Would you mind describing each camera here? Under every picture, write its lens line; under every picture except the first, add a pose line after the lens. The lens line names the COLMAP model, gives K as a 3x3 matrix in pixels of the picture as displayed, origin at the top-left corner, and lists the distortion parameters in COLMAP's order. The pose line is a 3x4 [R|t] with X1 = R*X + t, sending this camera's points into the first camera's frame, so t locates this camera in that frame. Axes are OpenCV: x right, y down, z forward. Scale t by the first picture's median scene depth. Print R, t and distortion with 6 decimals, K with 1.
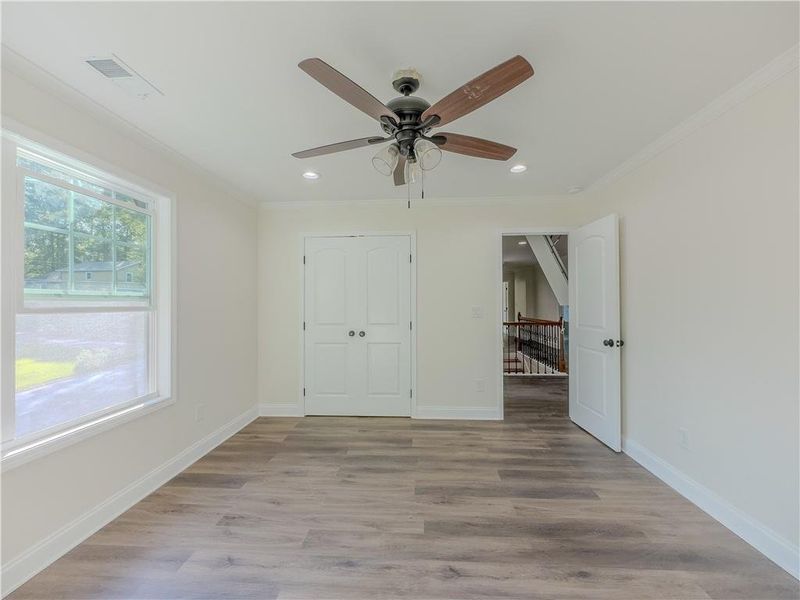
lens RADIAL K [[326.3, 0, 398.6], [0, 326.3, 302.3], [0, 0, 1]] dist [-0.004913, 0.000497]
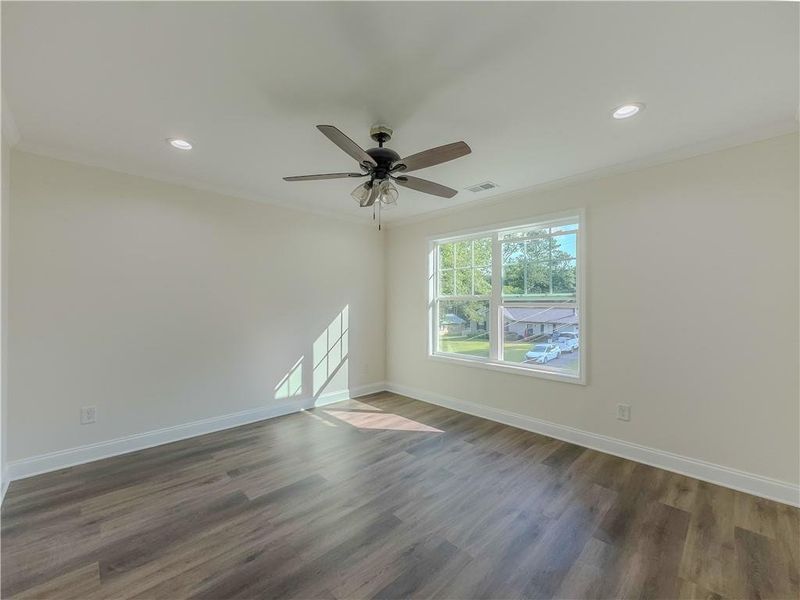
lens RADIAL K [[326.3, 0, 403.4], [0, 326.3, 304.8], [0, 0, 1]] dist [-0.004913, 0.000497]
pose [[-0.666975, 0.010049, -0.745012, 0.660124], [0.007568, 0.999949, 0.006712, 0.000633], [0.745041, -0.001161, -0.667017, 1.349090]]
